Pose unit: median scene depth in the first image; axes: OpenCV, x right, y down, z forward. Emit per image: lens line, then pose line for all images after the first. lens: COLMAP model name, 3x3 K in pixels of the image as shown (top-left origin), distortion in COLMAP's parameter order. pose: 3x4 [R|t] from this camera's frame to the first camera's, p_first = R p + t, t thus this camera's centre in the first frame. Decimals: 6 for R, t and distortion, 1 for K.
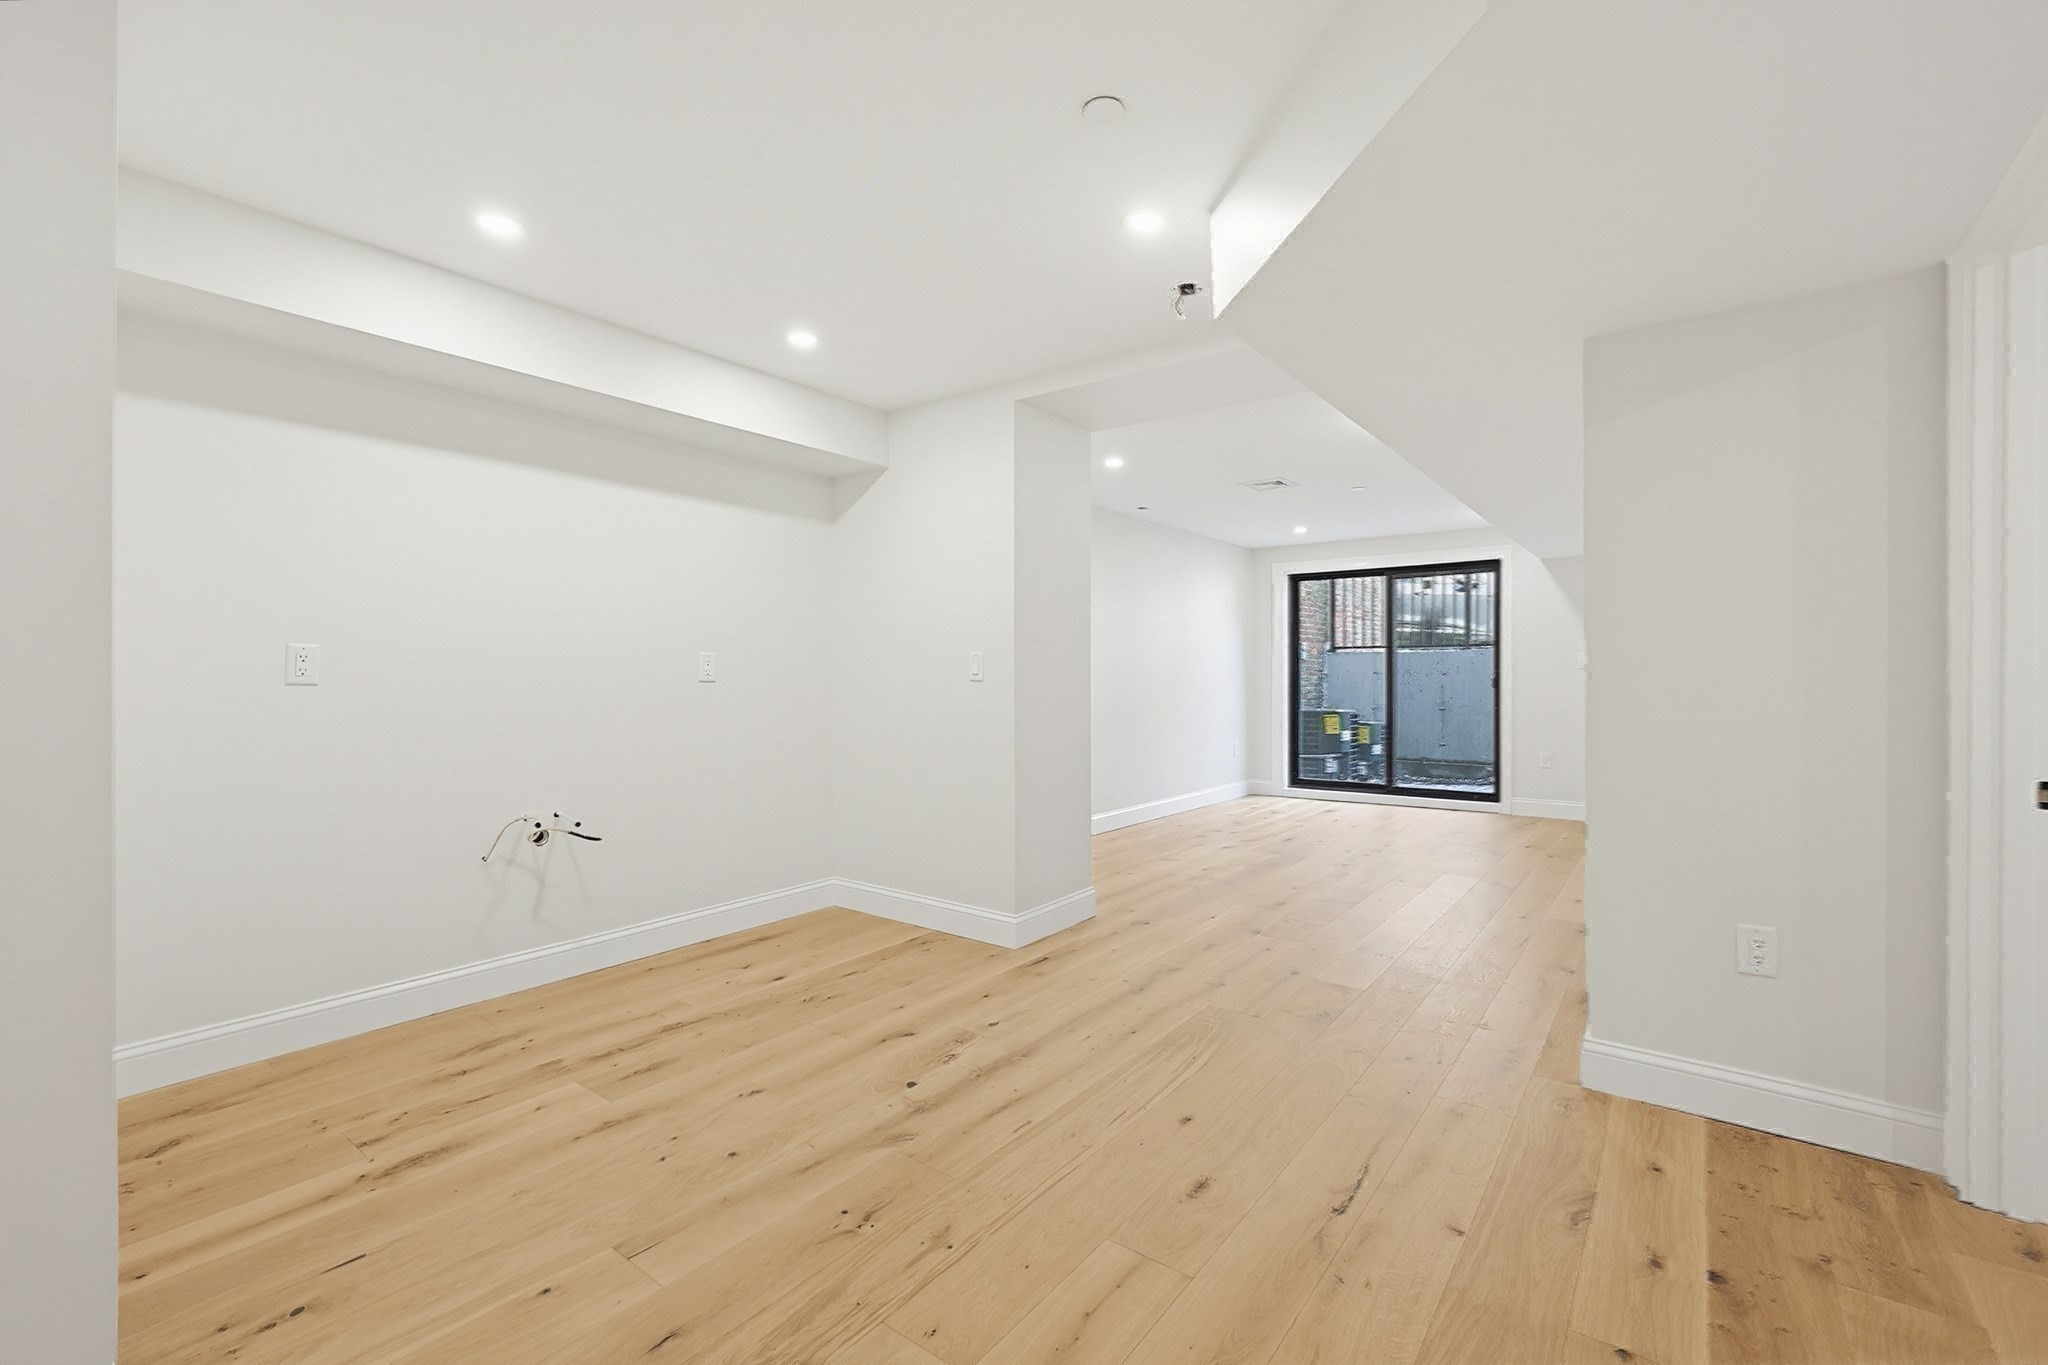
lens RADIAL K [[880.5, 0, 1041.6], [0, 880.5, 684.0], [0, 0, 1]] dist [-0.002653, -0.001123]
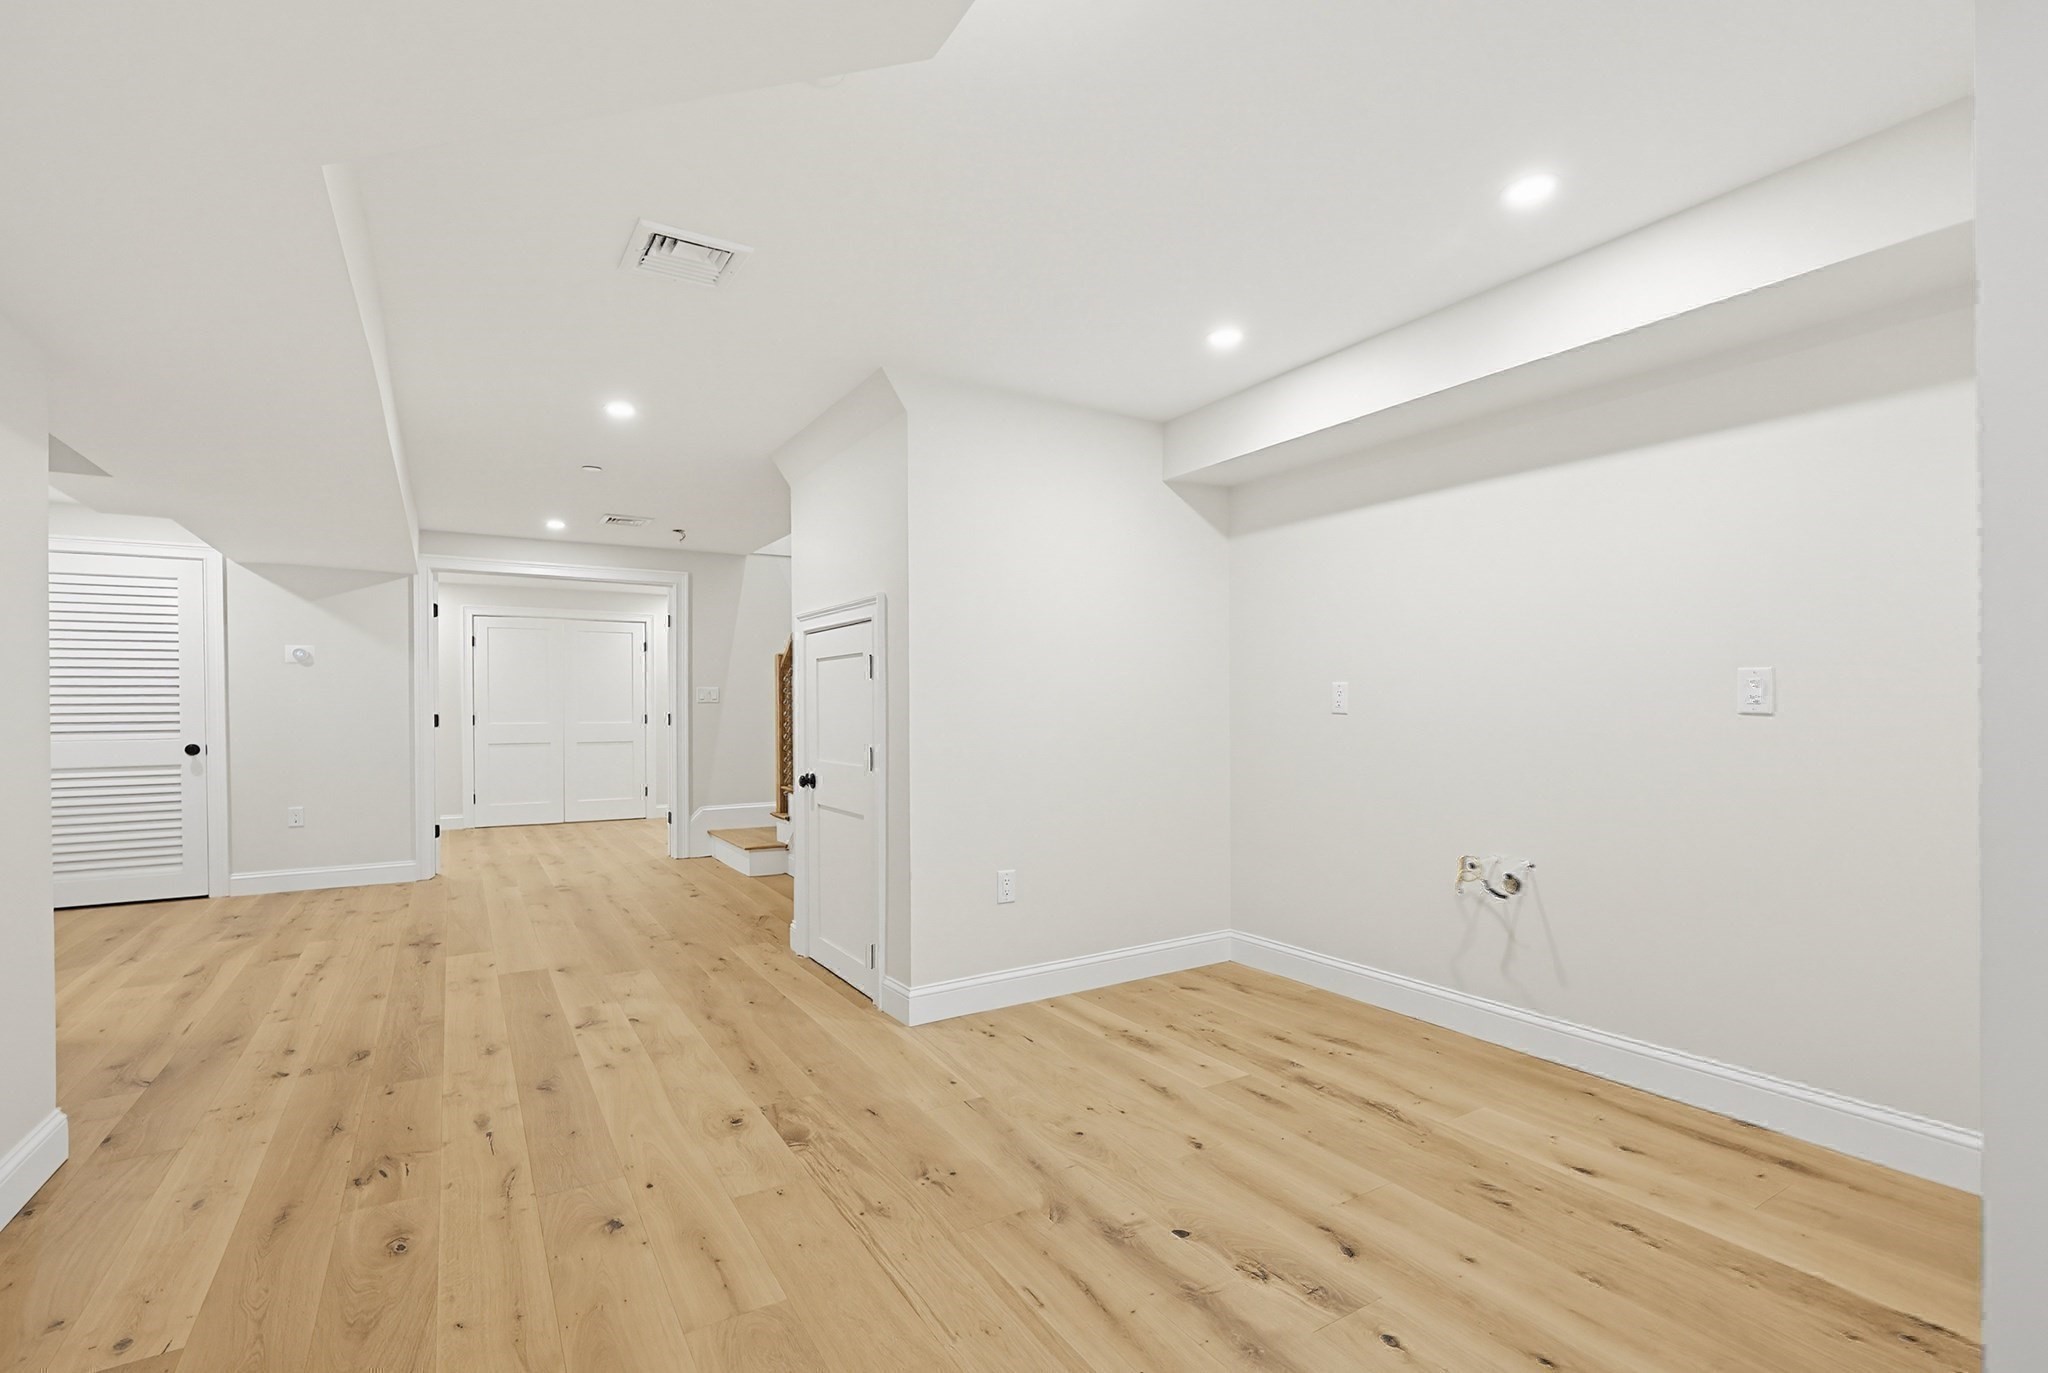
lens RADIAL K [[880.5, 0, 984.7], [0, 880.5, 714.3], [0, 0, 1]] dist [-0.002653, -0.001123]
pose [[-0.380275, 0.004235, -0.924864, 0.374083], [-0.003784, 0.999974, 0.006135, -0.003703], [0.924866, 0.005832, -0.380249, 0.669402]]
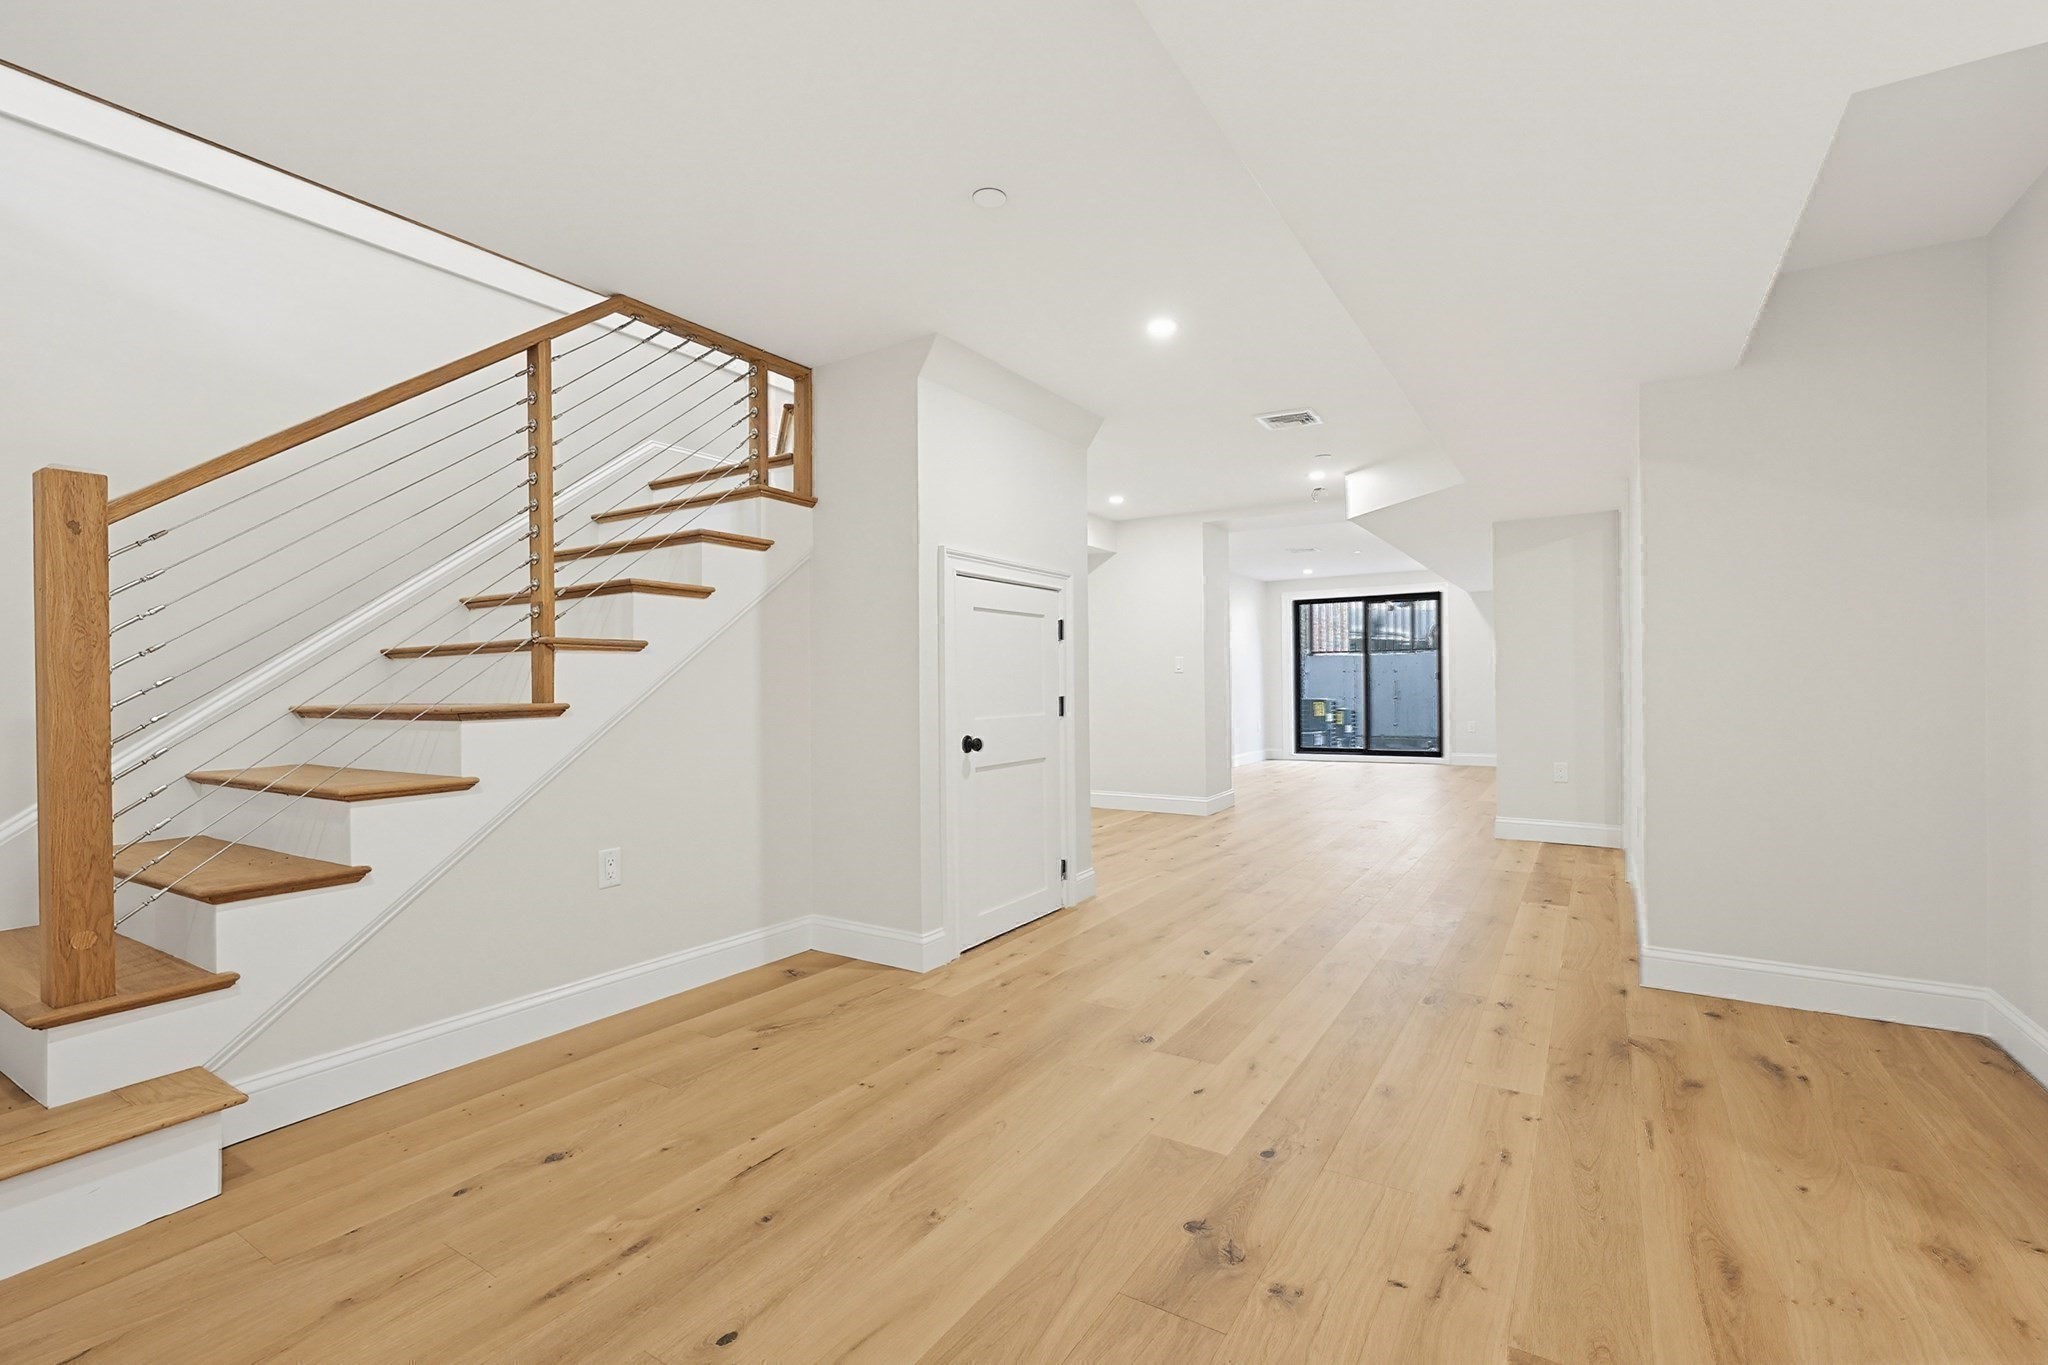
lens RADIAL K [[880.5, 0, 1056.7], [0, 880.5, 688.6], [0, 0, 1]] dist [-0.002653, -0.001123]
pose [[0.996182, -0.013500, 0.086251, -0.443916], [0.013700, 0.999905, -0.001718, 0.025723], [-0.086220, 0.002893, 0.996272, -0.737194]]
